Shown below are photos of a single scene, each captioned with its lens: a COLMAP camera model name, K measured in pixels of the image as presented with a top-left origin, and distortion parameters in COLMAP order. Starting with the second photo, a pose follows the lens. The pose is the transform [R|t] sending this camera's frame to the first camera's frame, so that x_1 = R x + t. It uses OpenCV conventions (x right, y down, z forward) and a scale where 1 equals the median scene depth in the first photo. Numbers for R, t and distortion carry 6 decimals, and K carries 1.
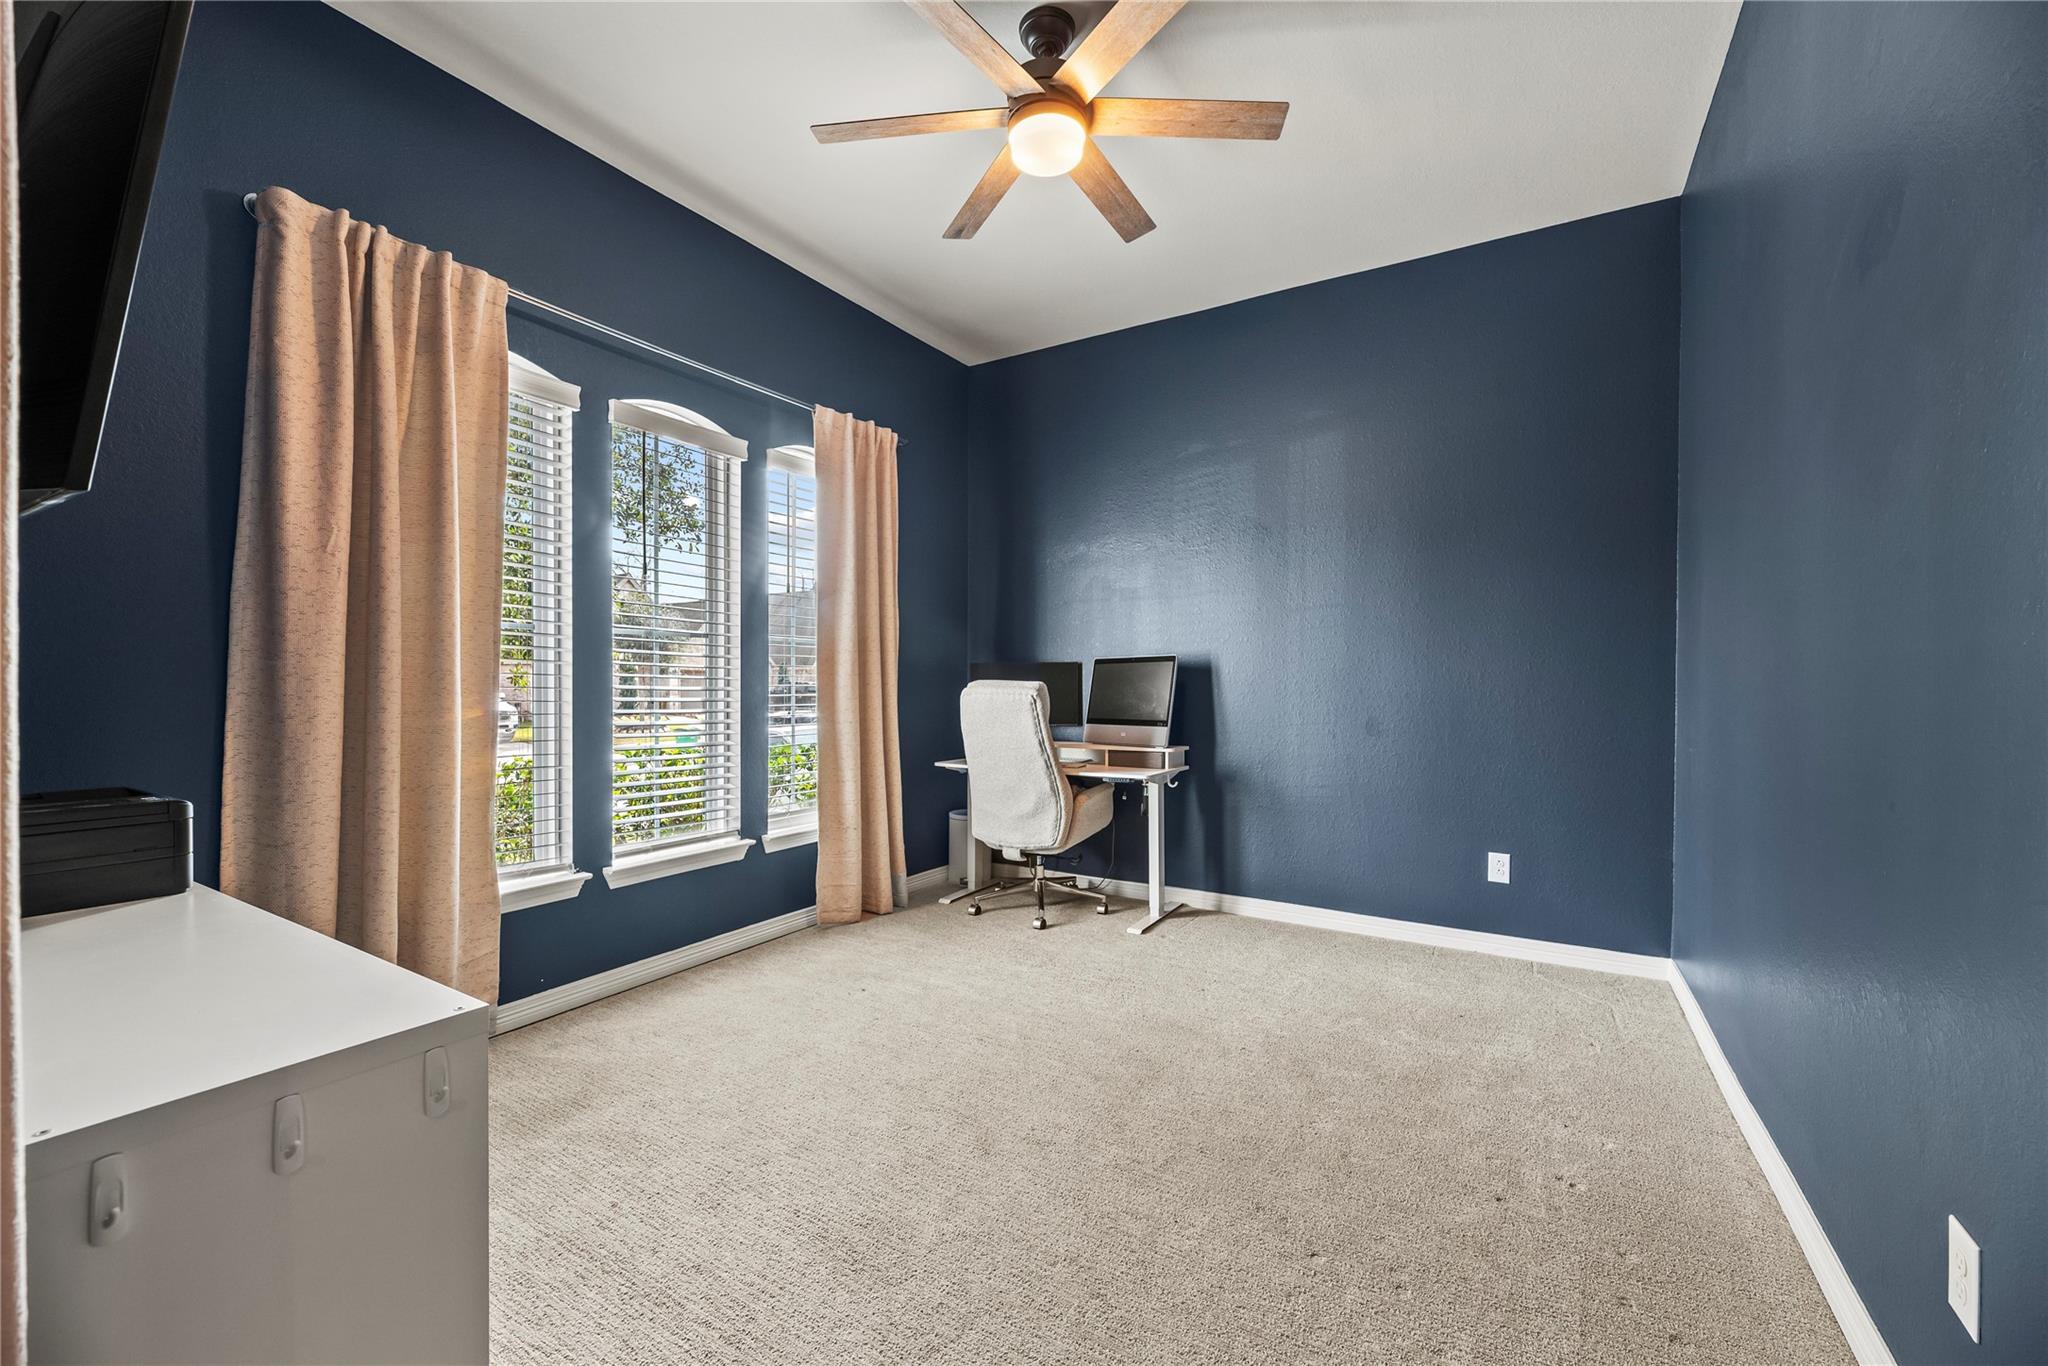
lens RADIAL K [[859.2, 0, 991.5], [0, 859.2, 680.7], [0, 0, 1]] dist [0.000191, -0.000127]
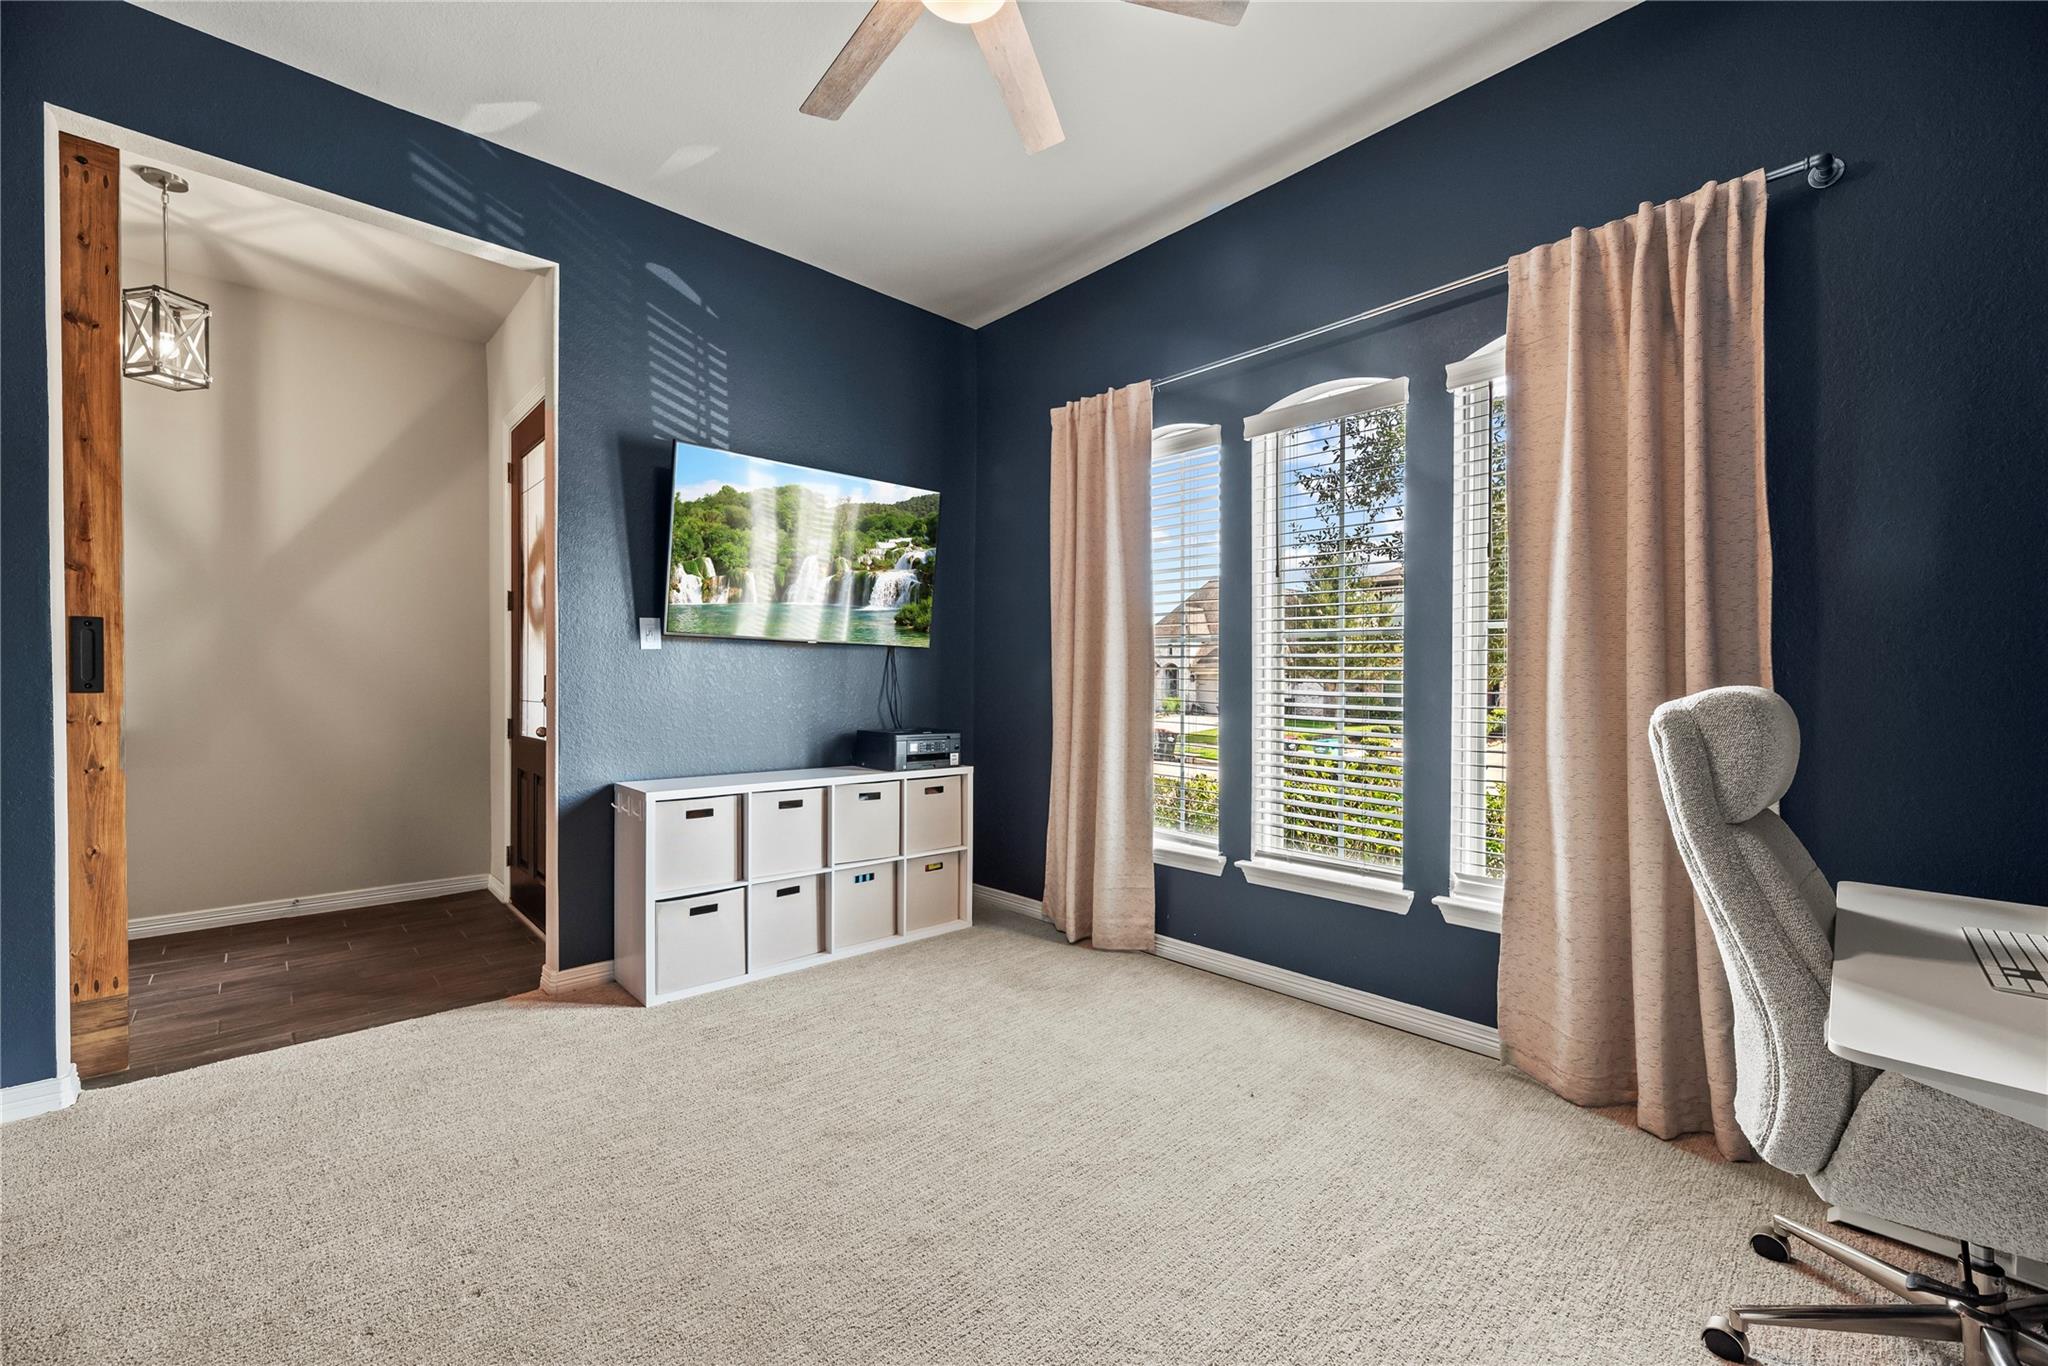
lens RADIAL K [[819.9, 0, 1030.6], [0, 819.9, 692.4], [0, 0, 1]] dist [0.000533, -0.000092]
pose [[-0.247248, 0.006538, -0.968930, 0.542225], [-0.009125, 0.999917, 0.009075, 0.002627], [0.968909, 0.011086, -0.247167, 0.899692]]
